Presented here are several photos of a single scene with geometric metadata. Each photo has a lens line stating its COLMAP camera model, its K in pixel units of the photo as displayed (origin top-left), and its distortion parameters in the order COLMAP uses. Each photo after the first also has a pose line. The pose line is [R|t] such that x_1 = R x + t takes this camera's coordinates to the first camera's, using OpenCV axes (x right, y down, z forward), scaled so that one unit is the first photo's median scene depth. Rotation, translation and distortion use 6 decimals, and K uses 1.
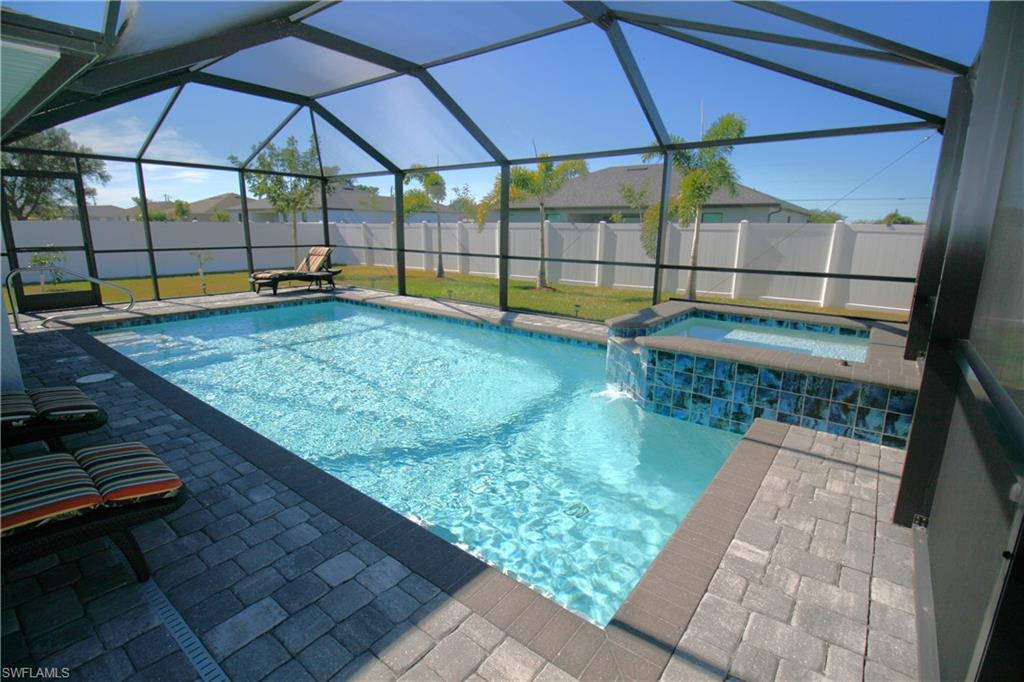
lens RADIAL K [[477.7, 0, 515.4], [0, 477.7, 331.8], [0, 0, 1]] dist [0.000002, -0.011874]
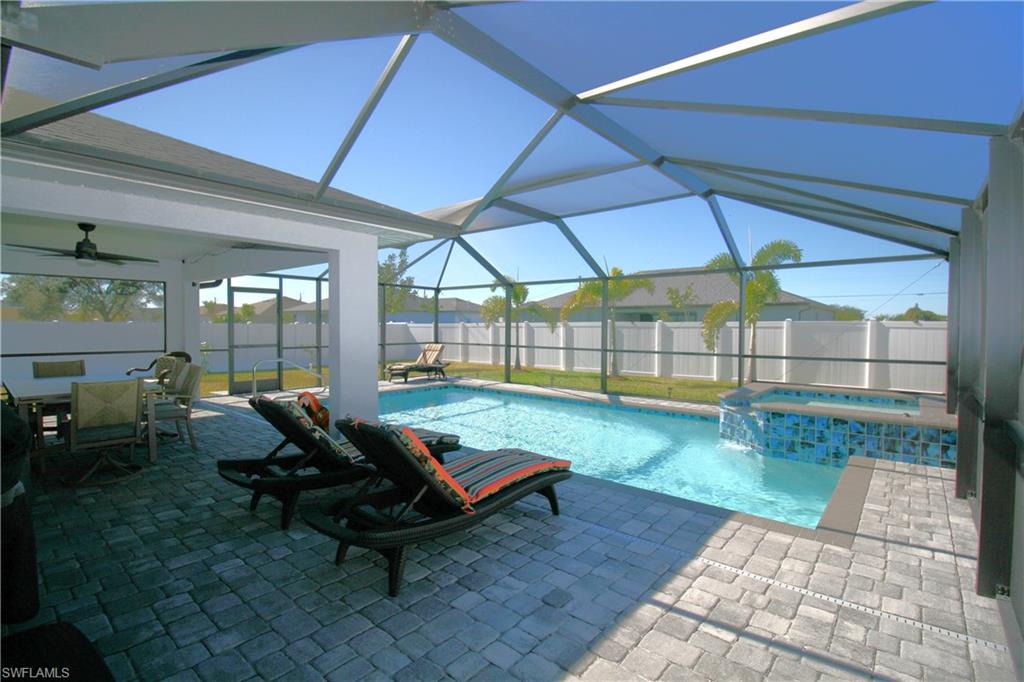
lens RADIAL K [[477.7, 0, 515.4], [0, 477.7, 331.8], [0, 0, 1]] dist [0.000002, -0.011874]
pose [[0.999175, -0.008414, -0.039727, -0.356676], [0.000357, 0.980079, -0.198607, 0.076049], [0.040607, 0.198429, 0.979274, -0.422567]]
